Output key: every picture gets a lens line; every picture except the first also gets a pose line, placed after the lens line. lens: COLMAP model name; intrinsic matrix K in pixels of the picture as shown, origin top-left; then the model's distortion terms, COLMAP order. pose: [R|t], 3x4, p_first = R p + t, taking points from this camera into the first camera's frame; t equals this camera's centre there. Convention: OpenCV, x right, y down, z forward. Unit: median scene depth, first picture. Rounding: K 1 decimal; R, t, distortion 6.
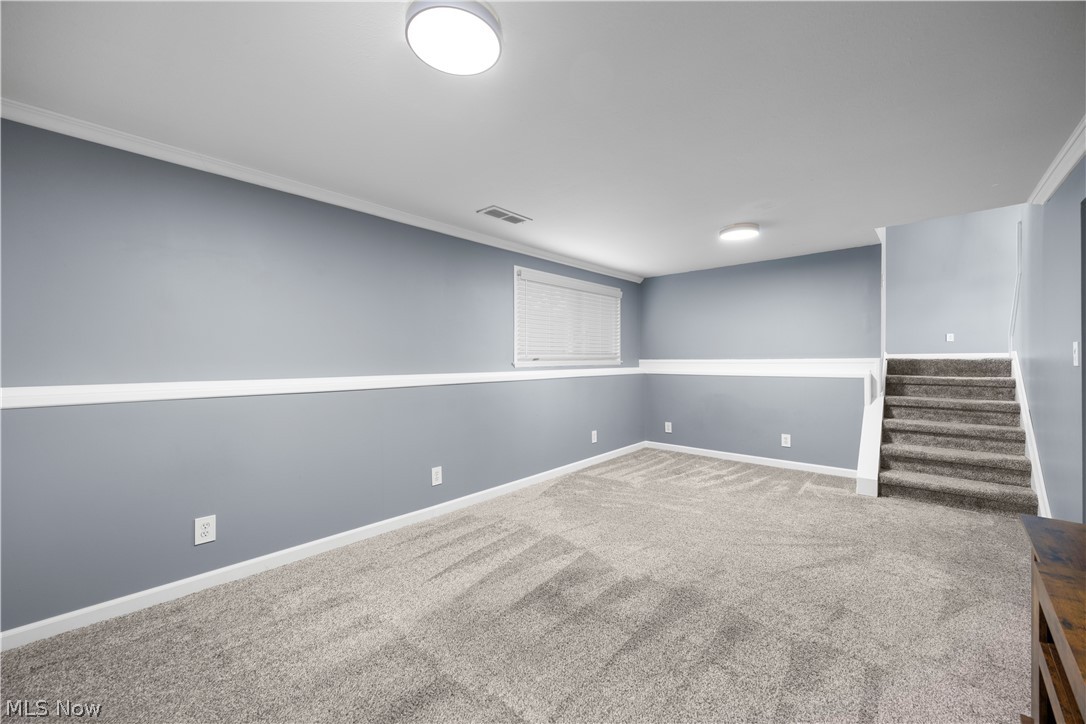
lens RADIAL K [[418.8, 0, 542.6], [0, 418.8, 359.4], [0, 0, 1]] dist [0.000345, 0.000028]
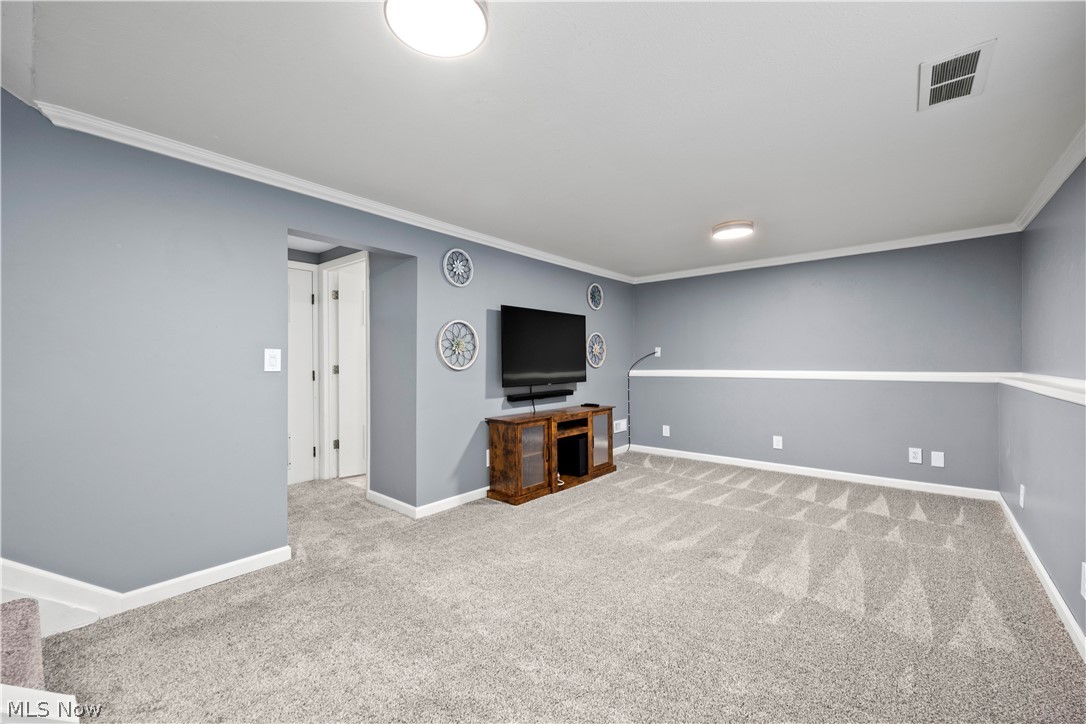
lens RADIAL K [[432.4, 0, 543.0], [0, 432.4, 362.0], [0, 0, 1]] dist [0.009894, -0.000047]
pose [[-0.999925, 0.004377, -0.011448, 0.374180], [0.004370, 0.999990, 0.000653, -0.004426], [0.011450, 0.000602, -0.999934, 1.381505]]
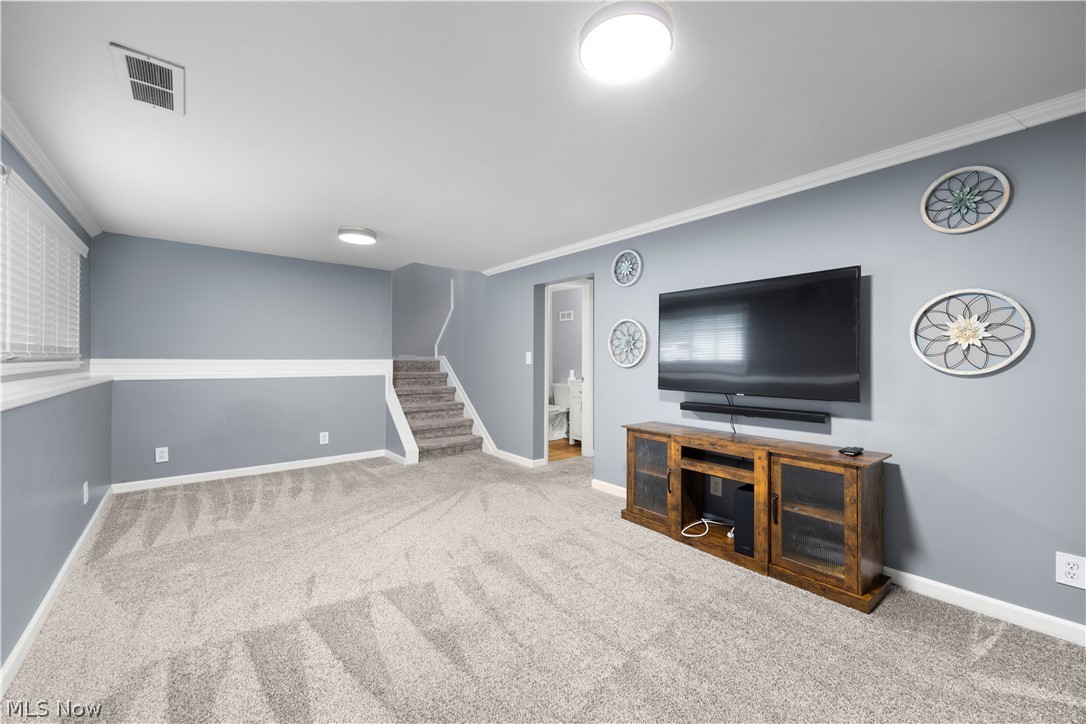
lens RADIAL K [[418.8, 0, 542.6], [0, 418.8, 359.4], [0, 0, 1]] dist [0.000345, 0.000028]
pose [[0.155610, 0.004565, 0.987808, -0.477501], [-0.004690, 0.999981, -0.003882, -0.000393], [-0.987807, -0.004029, 0.155628, 0.396872]]
